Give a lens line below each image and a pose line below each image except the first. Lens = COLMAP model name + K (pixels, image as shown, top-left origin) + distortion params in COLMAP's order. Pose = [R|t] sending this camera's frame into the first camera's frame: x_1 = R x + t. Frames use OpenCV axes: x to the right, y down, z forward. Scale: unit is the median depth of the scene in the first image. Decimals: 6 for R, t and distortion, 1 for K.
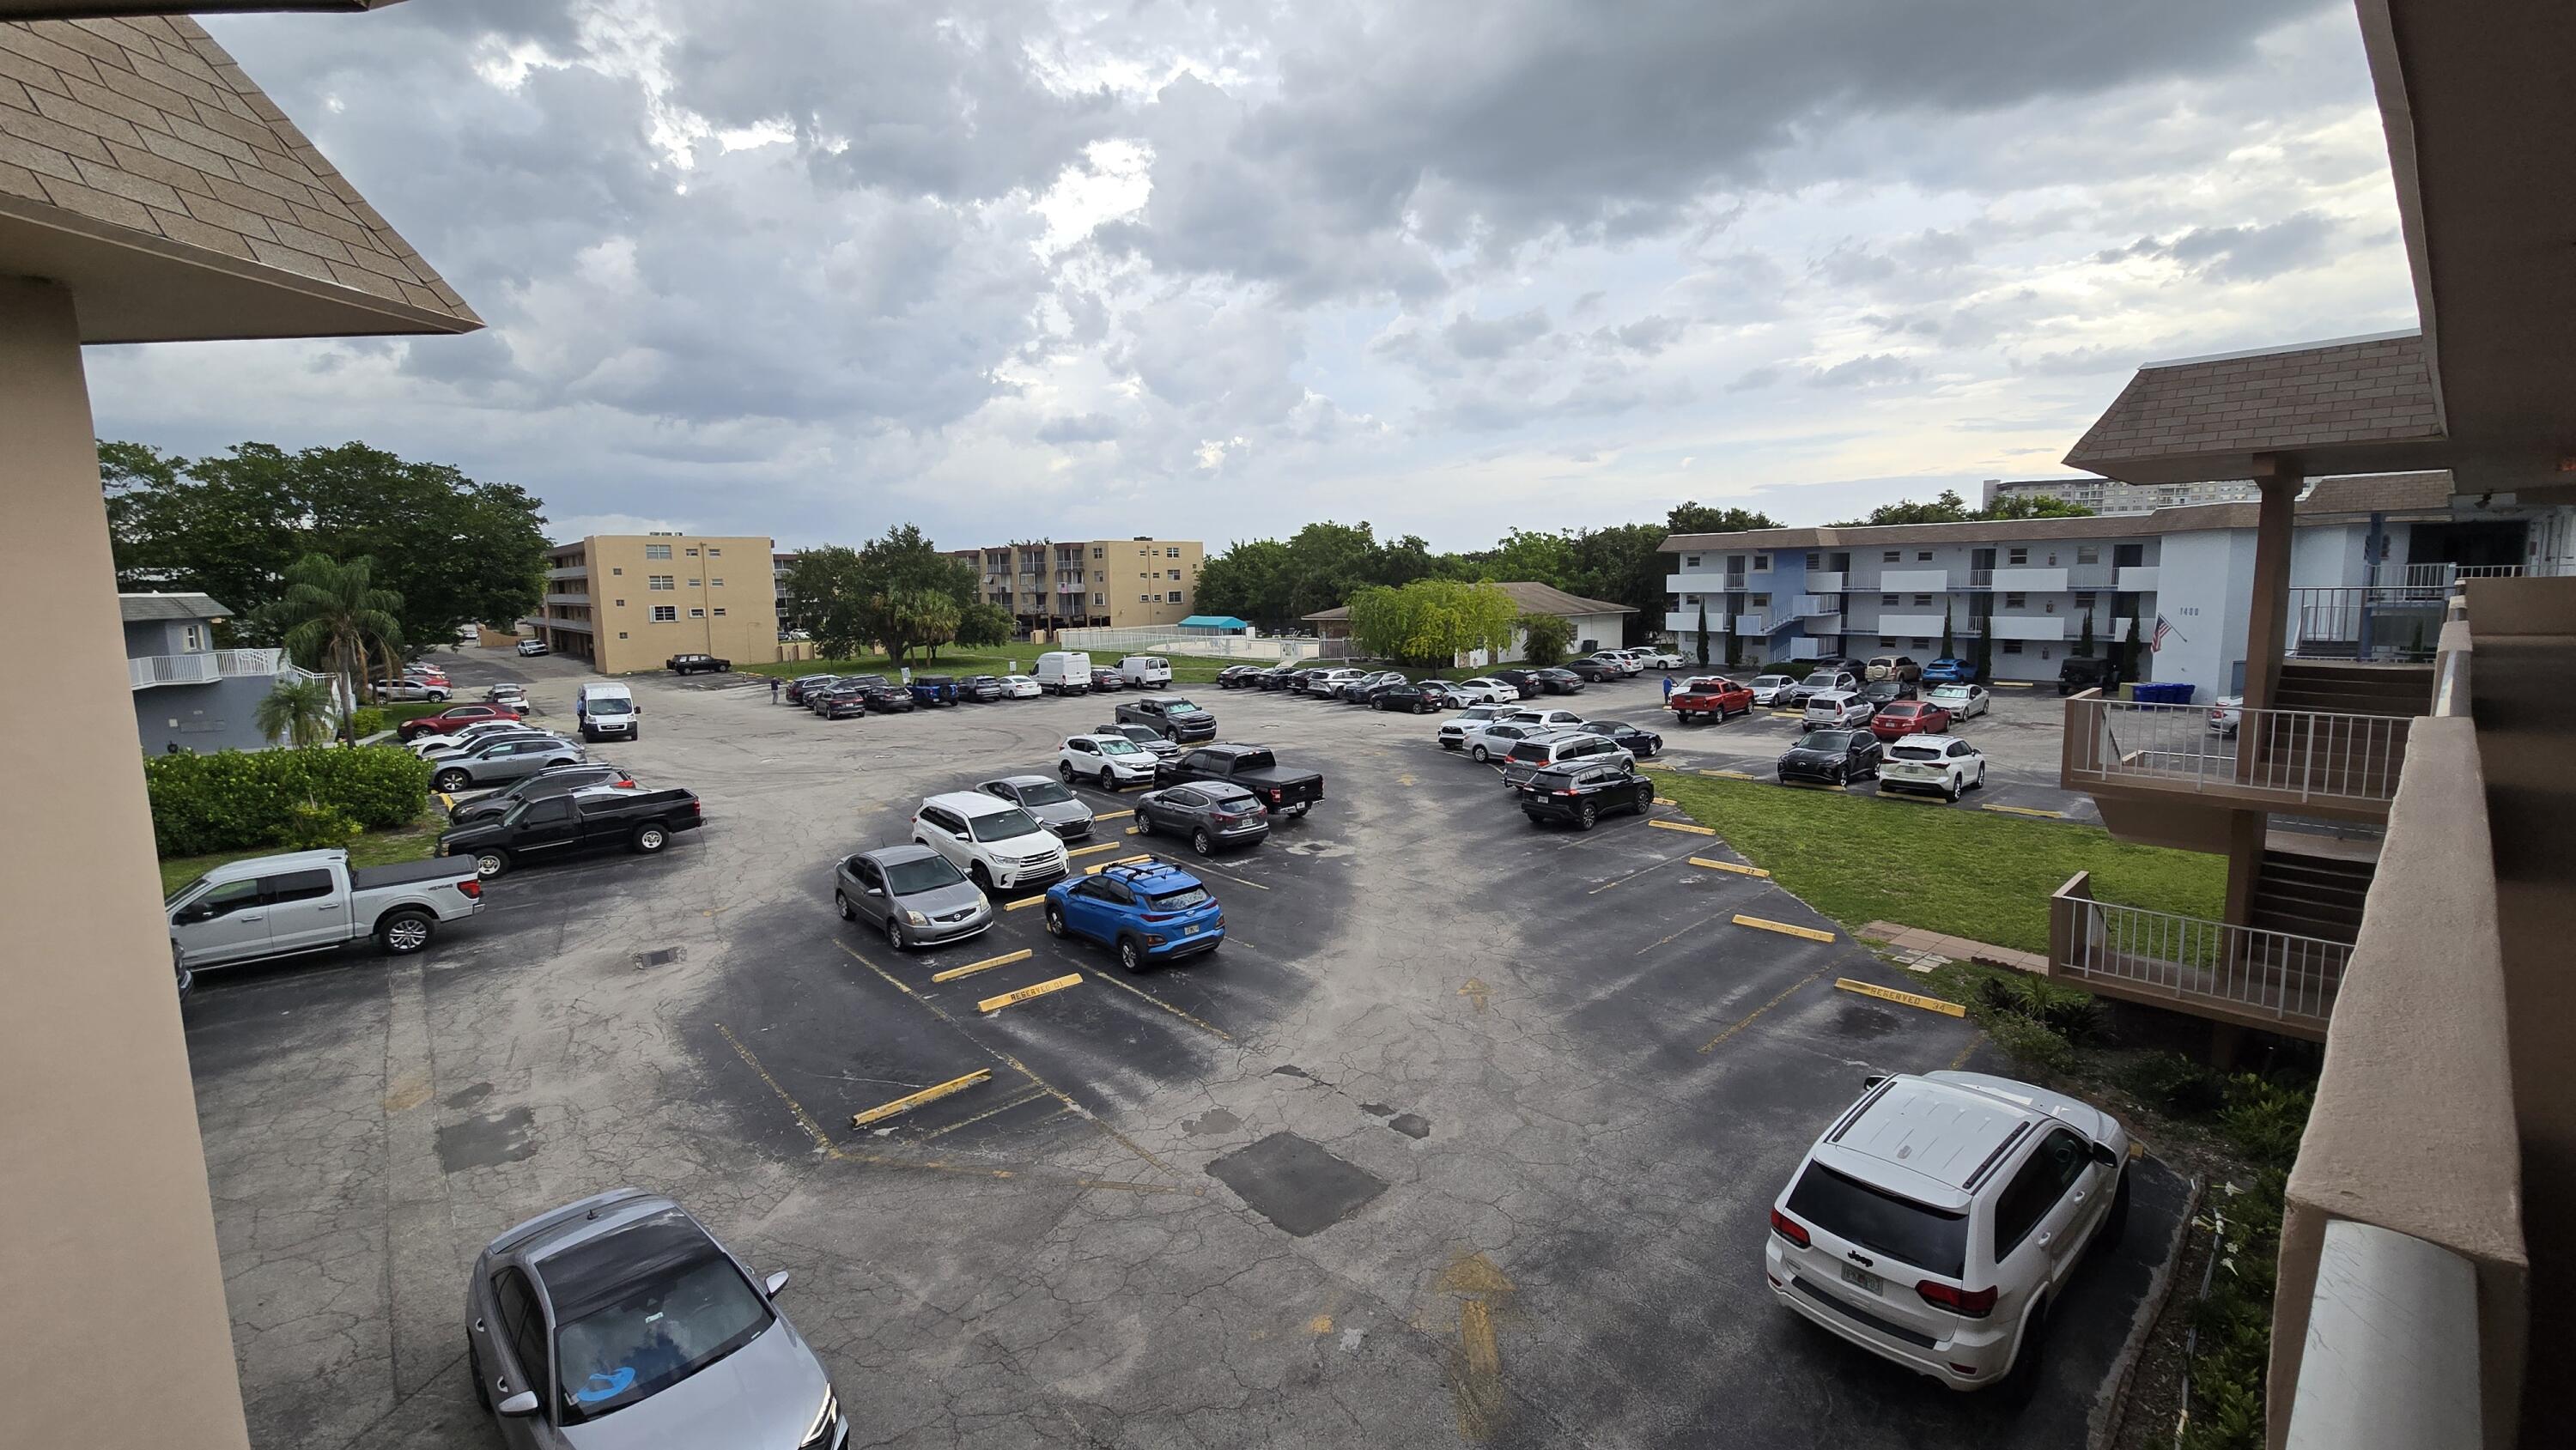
lens RADIAL K [[1051.4, 0, 1292.8], [0, 1051.4, 719.2], [0, 0, 1]] dist [-0.000614, -0.000631]
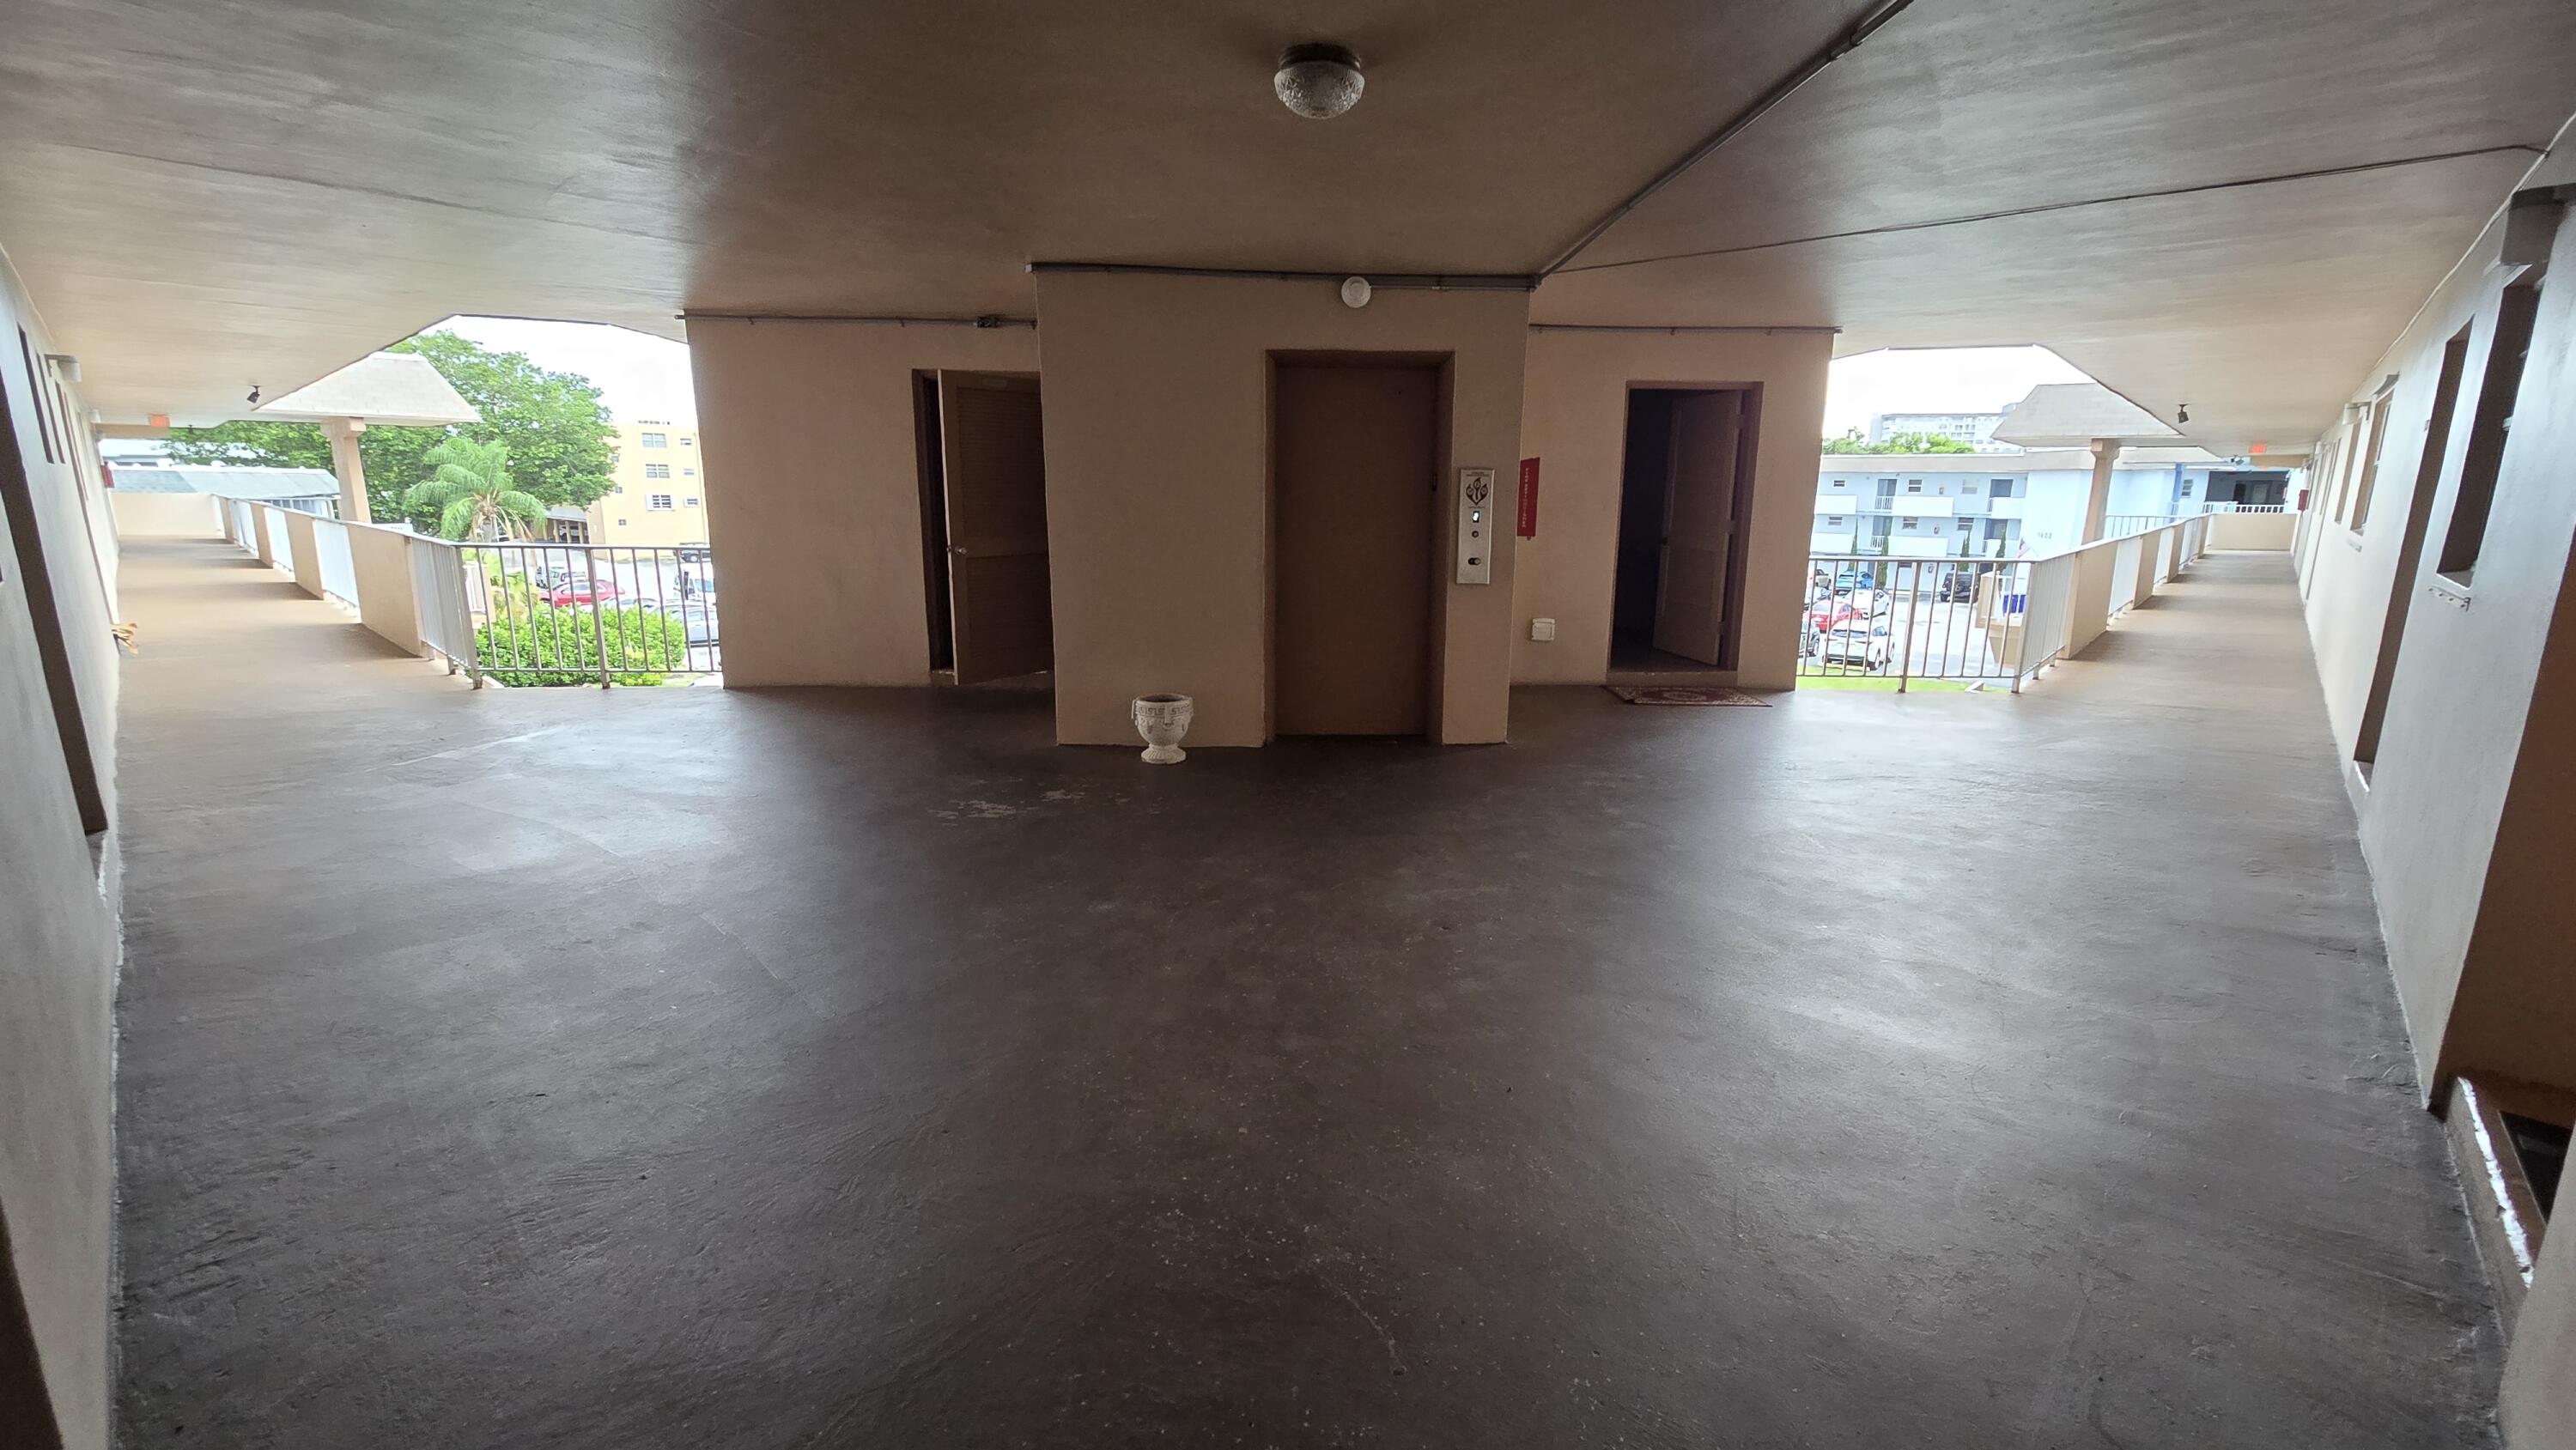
lens RADIAL K [[1051.4, 0, 1285.4], [0, 1051.4, 716.5], [0, 0, 1]] dist [-0.000614, -0.000631]
pose [[0.995888, 0.010474, 0.089985, -0.128813], [-0.017974, 0.996392, 0.082943, 0.020219], [-0.088791, -0.084220, 0.992483, -0.146860]]
